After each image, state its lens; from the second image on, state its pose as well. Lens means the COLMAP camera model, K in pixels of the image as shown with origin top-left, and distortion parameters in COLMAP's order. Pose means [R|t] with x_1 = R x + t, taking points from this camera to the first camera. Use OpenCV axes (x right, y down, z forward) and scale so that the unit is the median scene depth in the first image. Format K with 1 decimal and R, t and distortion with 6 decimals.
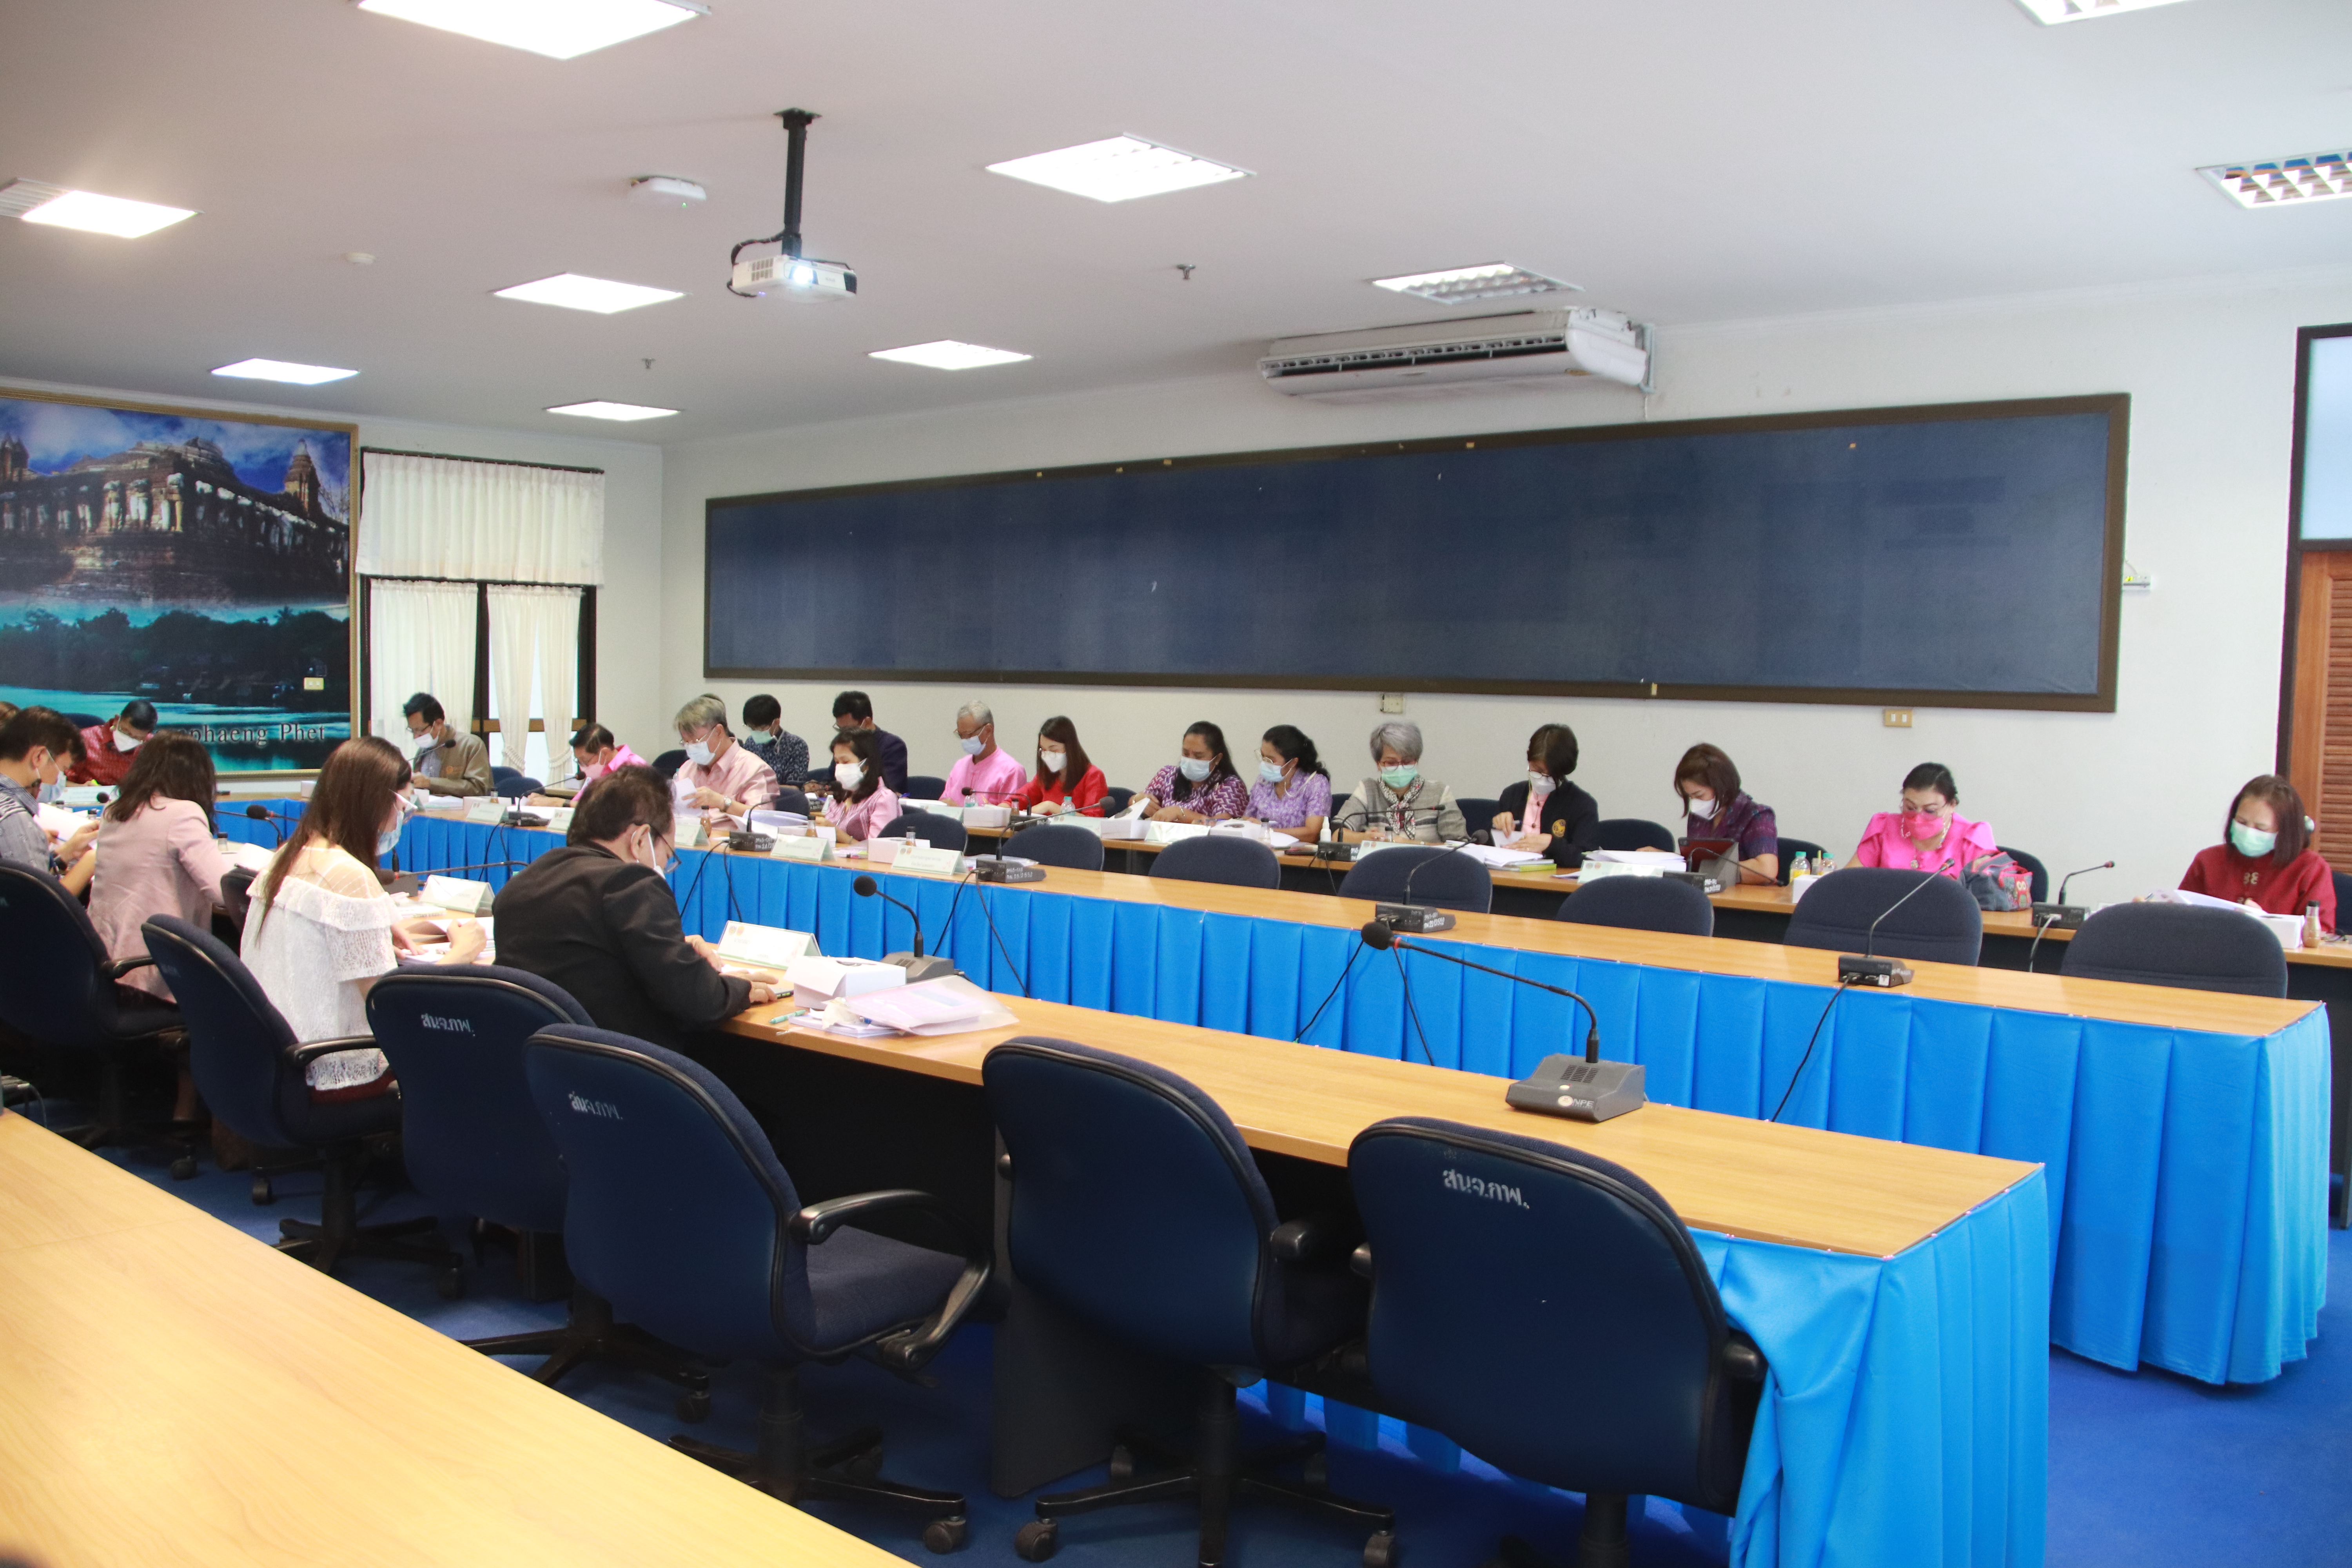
lens RADIAL K [[2031.4, 0, 1126.3], [0, 2031.4, 789.3], [0, 0, 1]] dist [-0.085690, 0.018243]
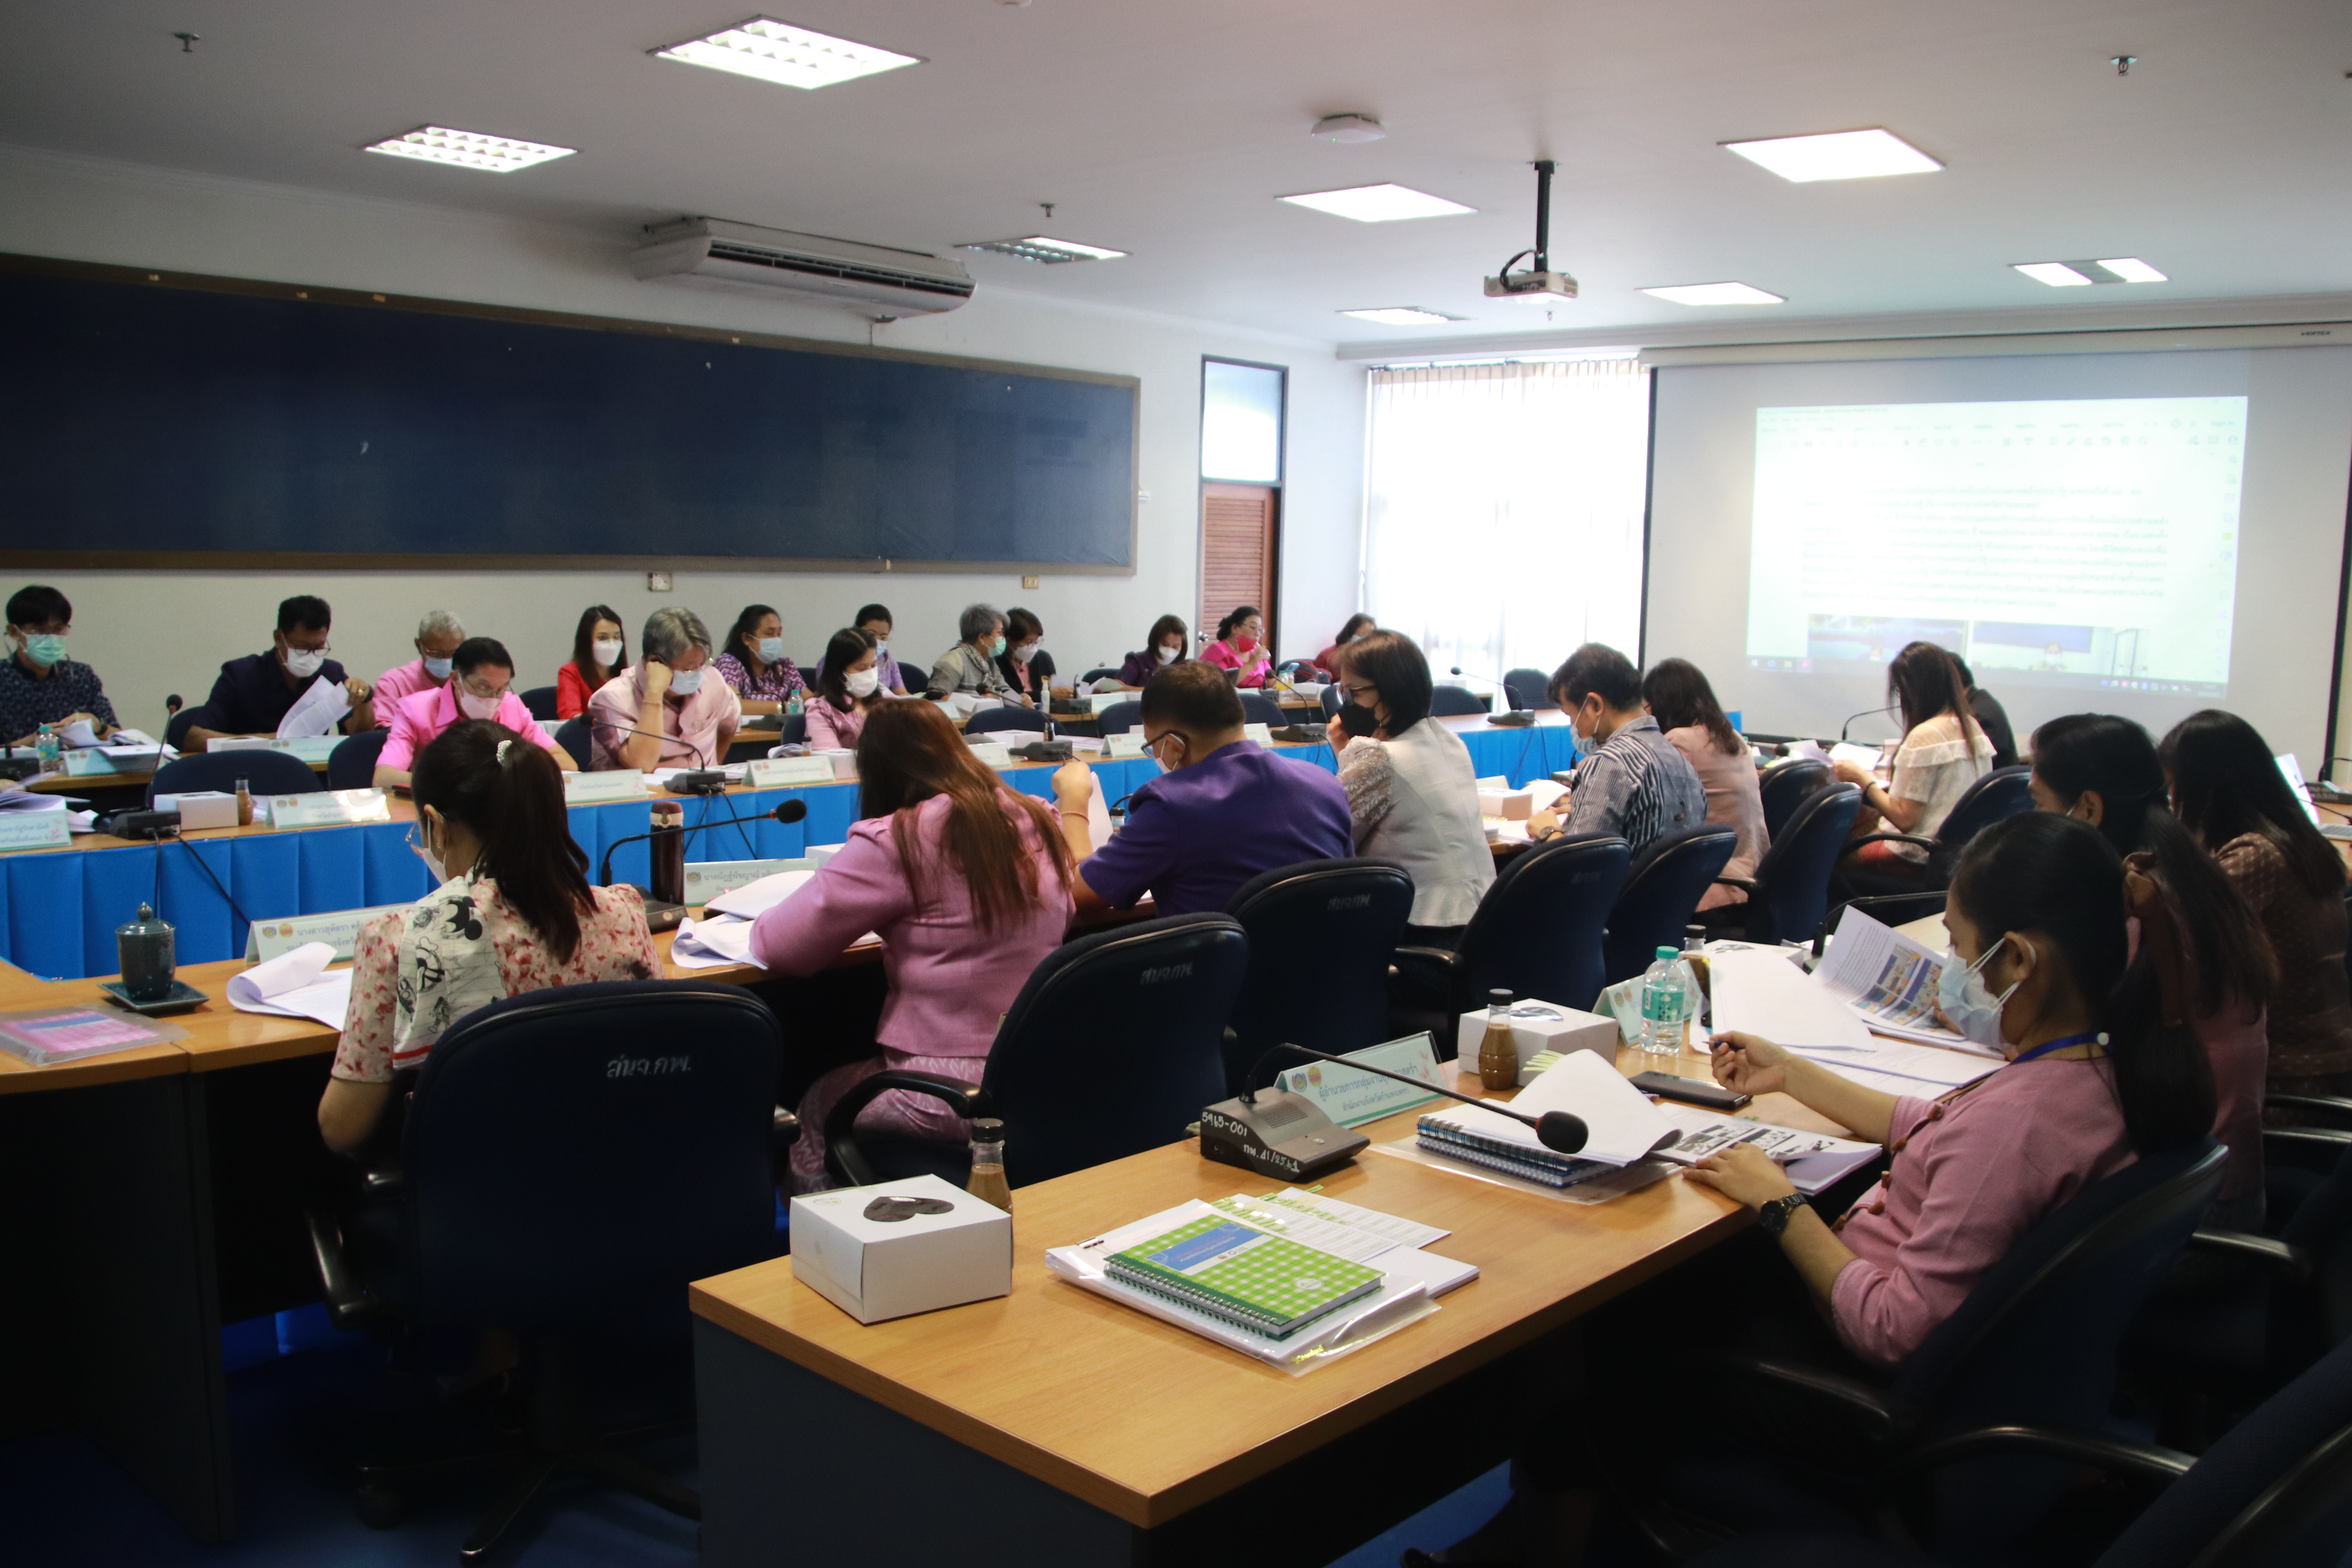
lens RADIAL K [[2031.4, 0, 1126.3], [0, 2031.4, 789.3], [0, 0, 1]] dist [-0.085690, 0.018243]
pose [[0.051382, -0.134314, 0.989606, -1.054943], [0.034671, 0.990557, 0.132643, -0.078487], [-0.998077, 0.027495, 0.055554, 0.835704]]
